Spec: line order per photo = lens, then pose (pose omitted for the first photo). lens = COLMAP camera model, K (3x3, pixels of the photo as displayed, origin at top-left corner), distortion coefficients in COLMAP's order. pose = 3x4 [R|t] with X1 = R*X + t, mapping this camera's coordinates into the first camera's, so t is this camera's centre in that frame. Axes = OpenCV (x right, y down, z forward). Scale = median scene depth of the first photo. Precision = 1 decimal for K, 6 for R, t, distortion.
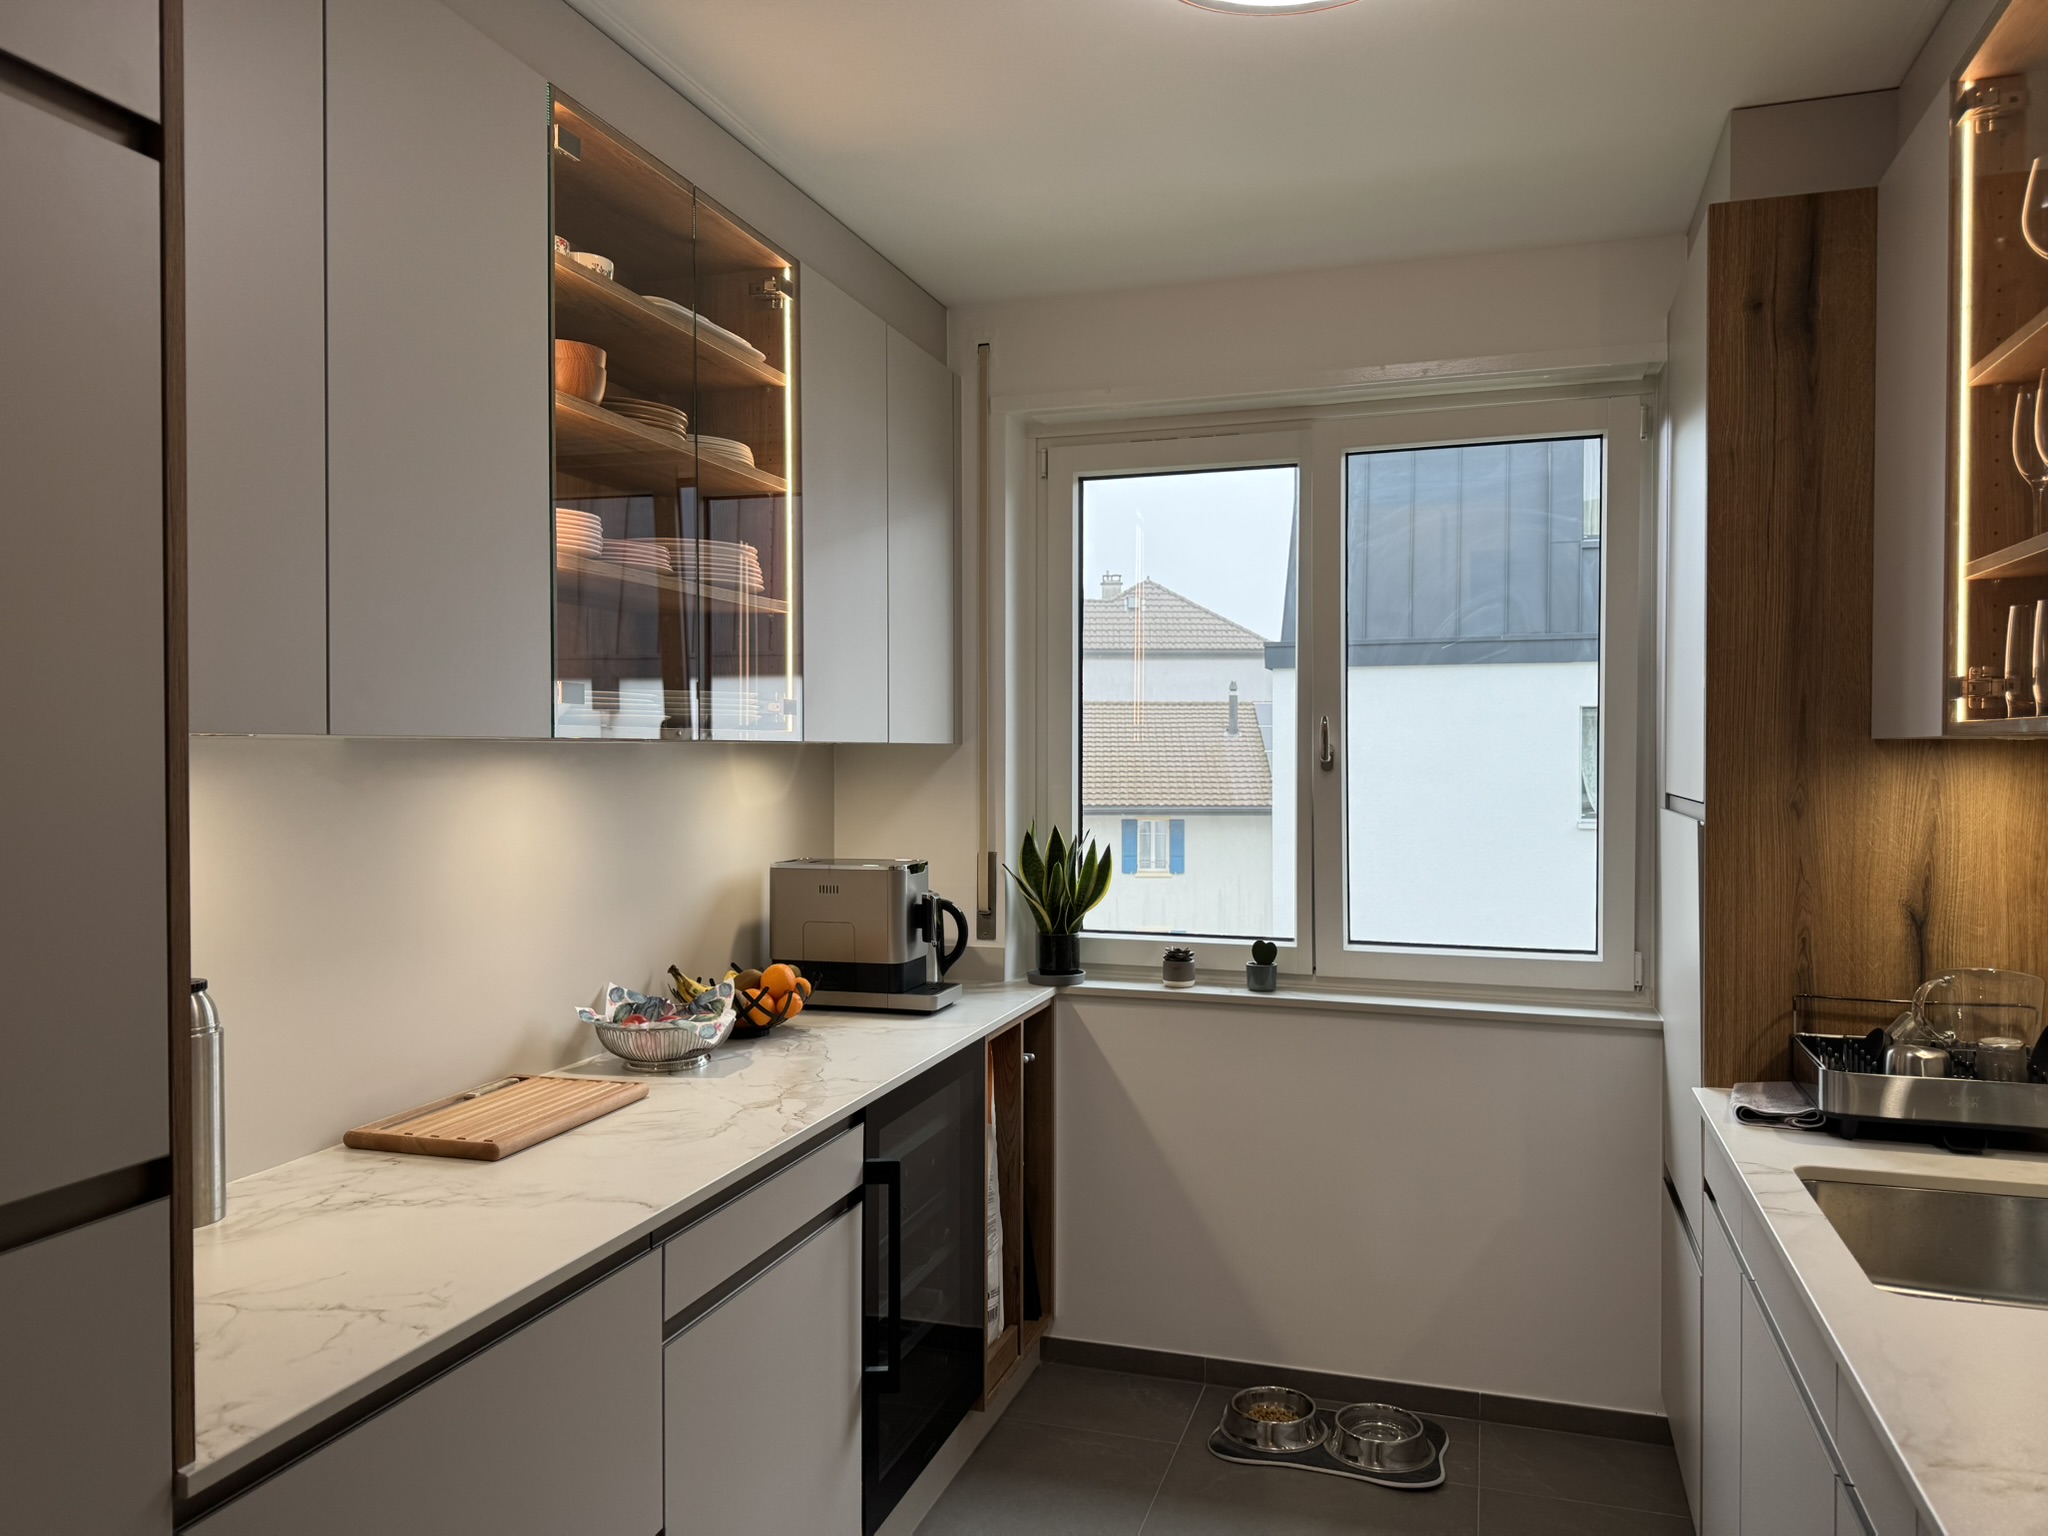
lens RADIAL K [[1445.4, 0, 1043.7], [0, 1445.4, 765.0], [0, 0, 1]] dist [0.048452, -0.054112]
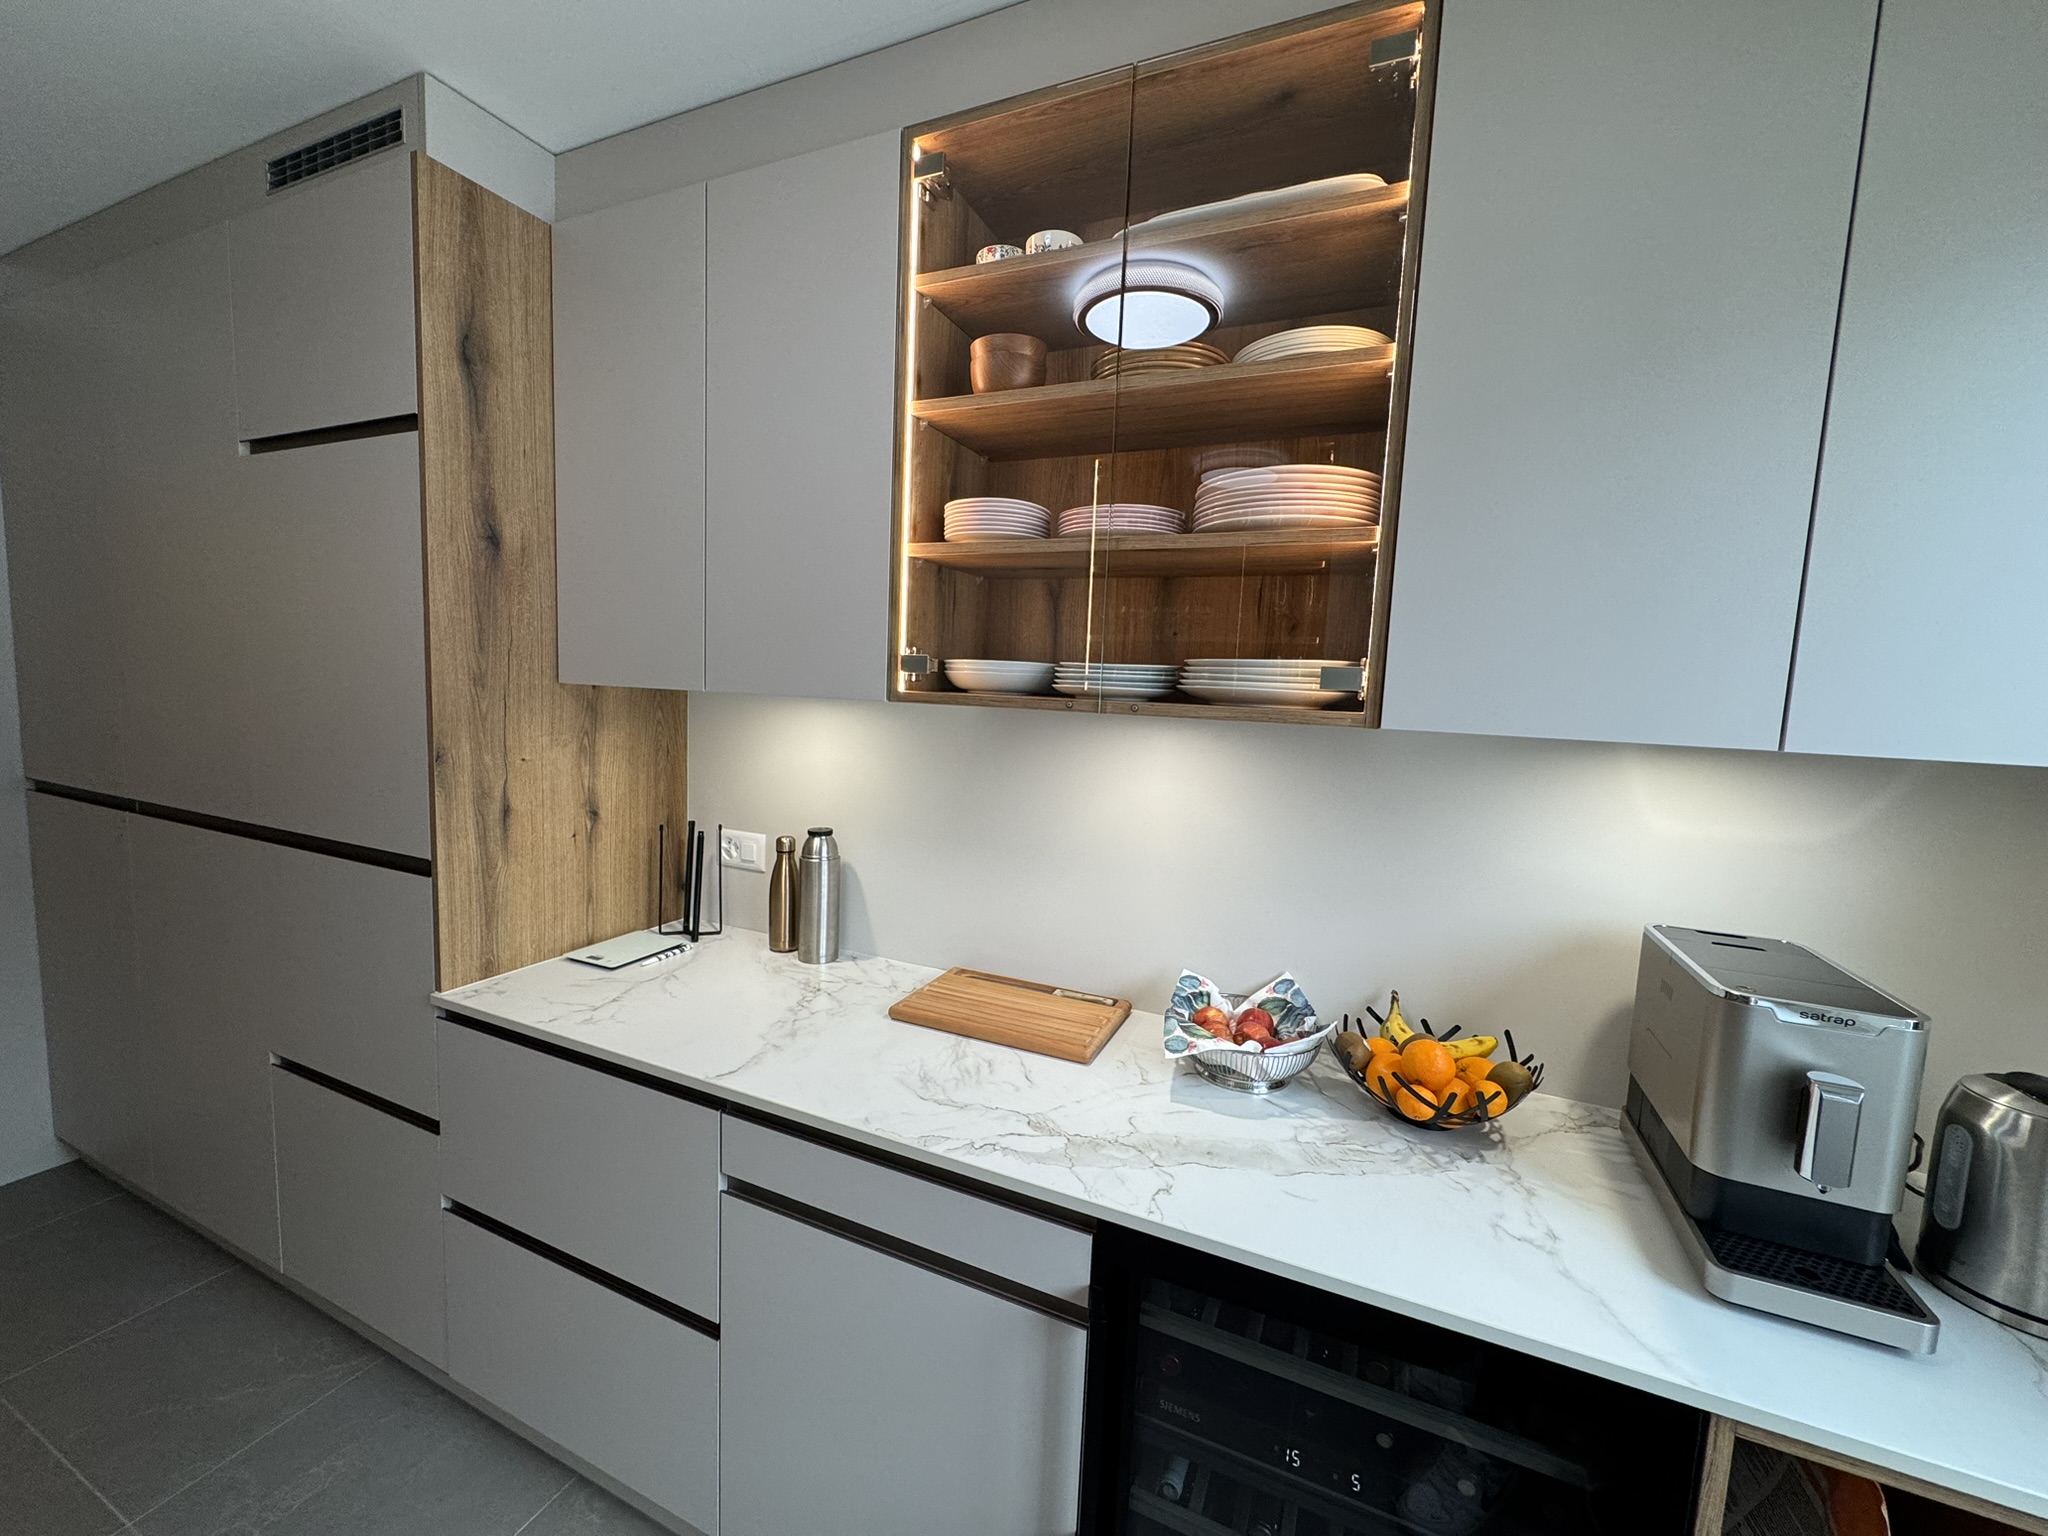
lens RADIAL K [[814.0, 0, 1021.4], [0, 814.0, 766.1], [0, 0, 1]] dist [-0.005160, 0.001363]
pose [[-0.131202, 0.092526, -0.987028, 0.260229], [-0.051462, 0.993657, 0.099988, -0.031384], [0.990019, 0.063913, -0.125608, 0.963757]]
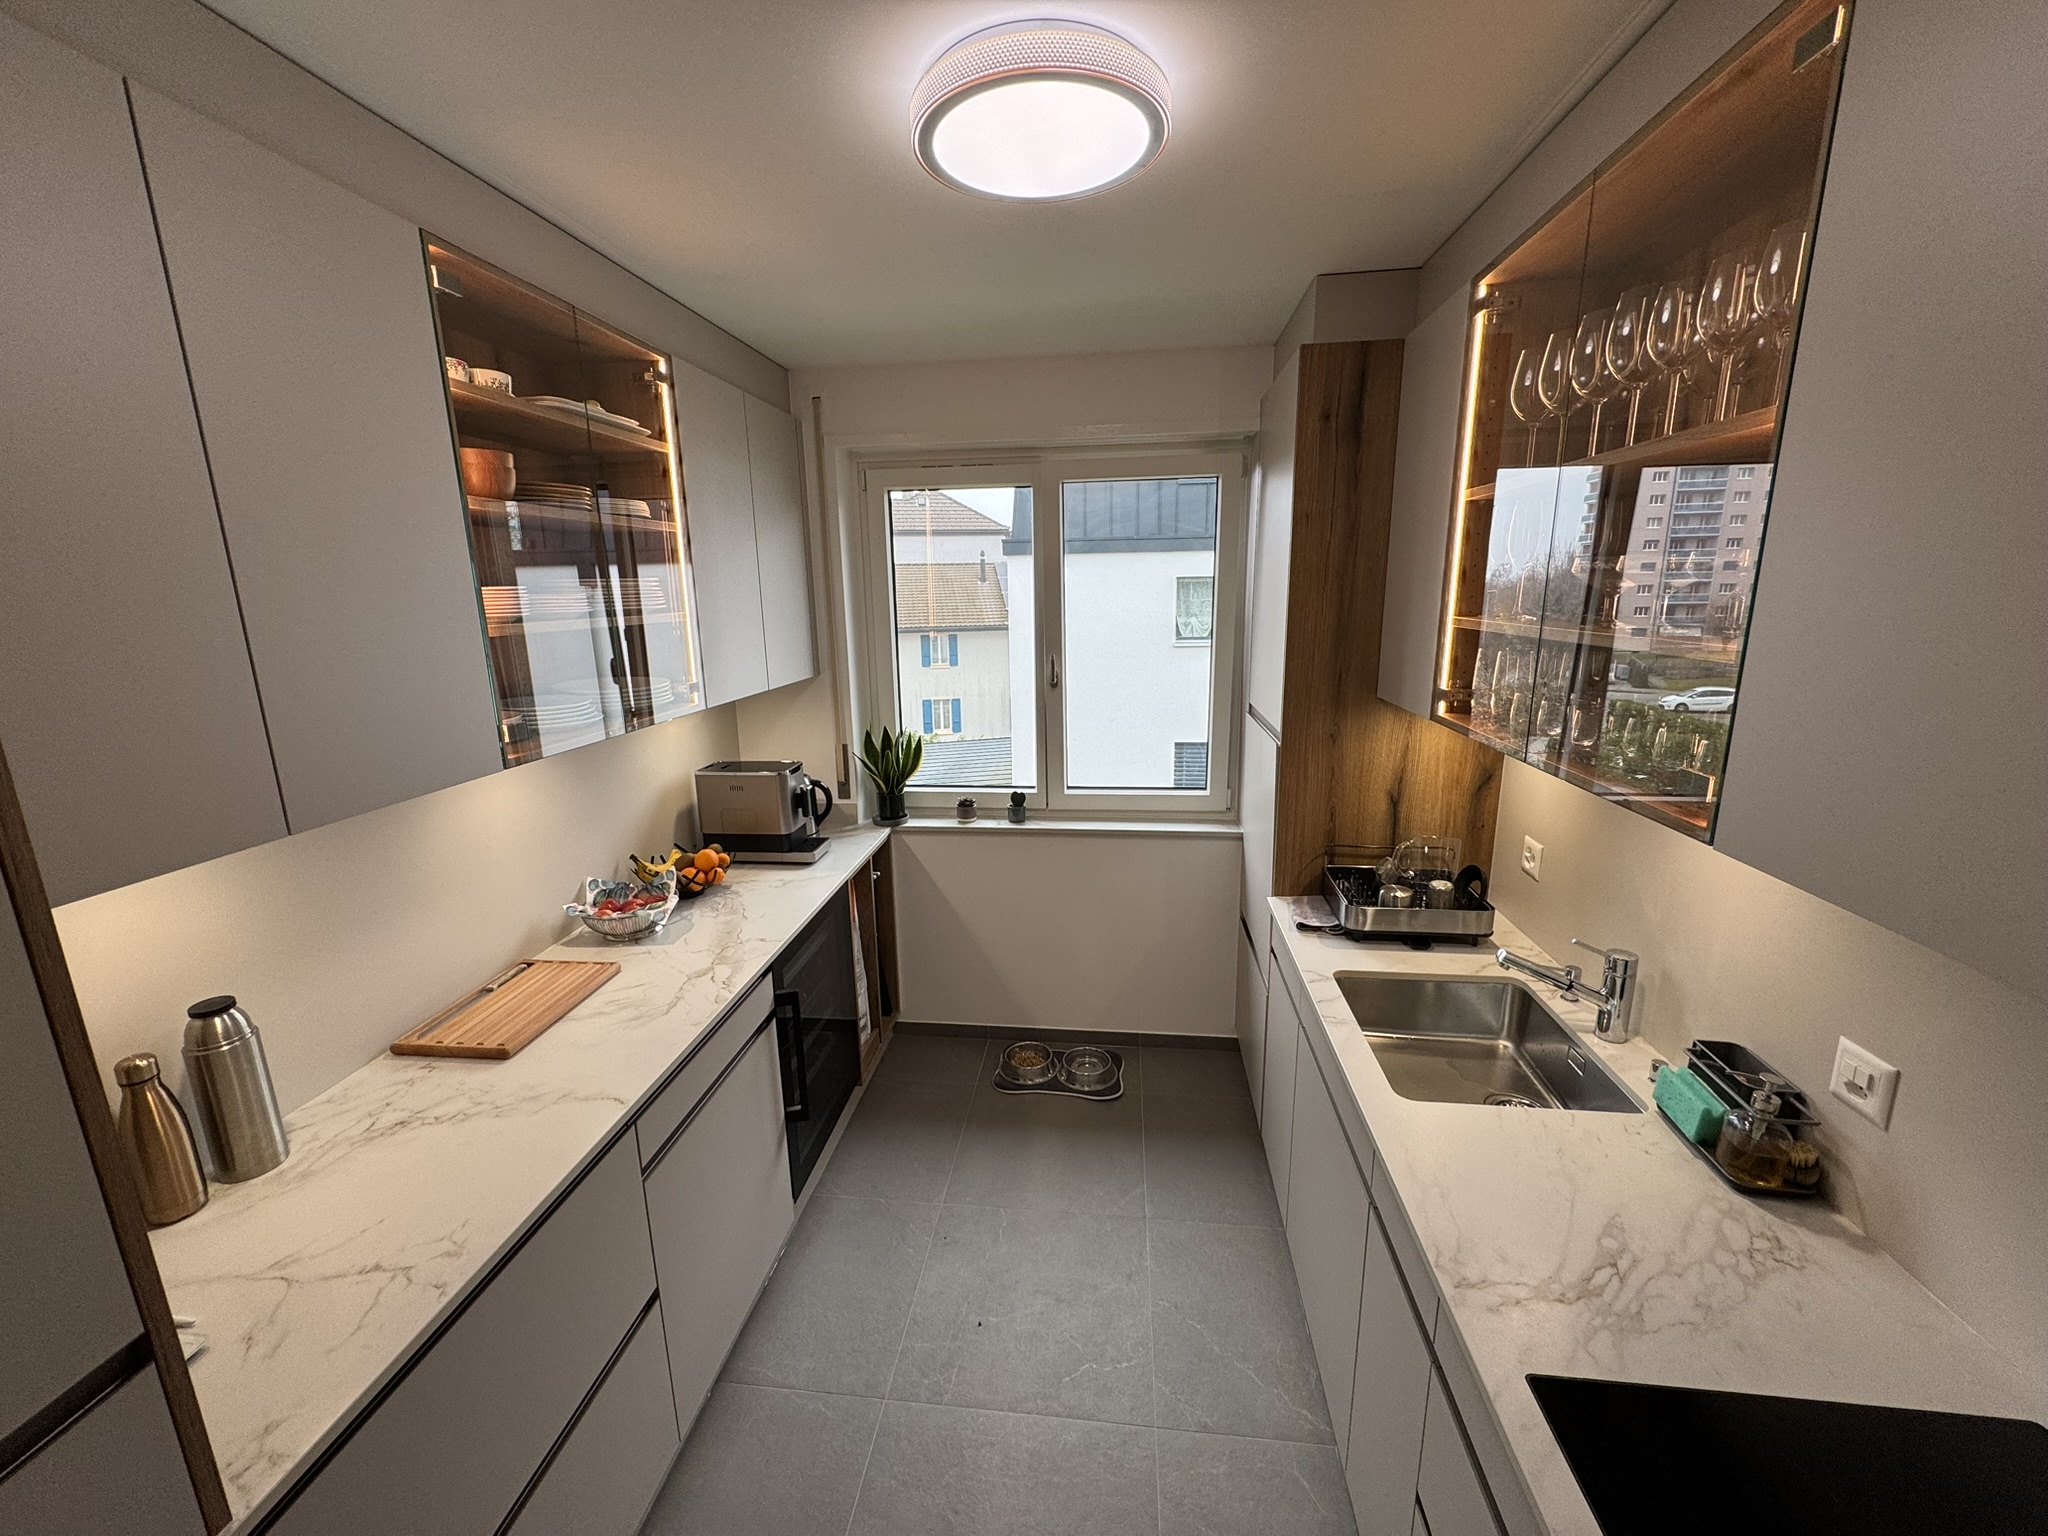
lens RADIAL K [[814.0, 0, 1030.2], [0, 814.0, 766.1], [0, 0, 1]] dist [-0.005160, 0.001363]
pose [[0.982340, -0.055603, 0.178651, 0.003532], [0.017434, 0.977870, 0.208487, -0.137242], [-0.186290, -0.201690, 0.961570, 0.153304]]
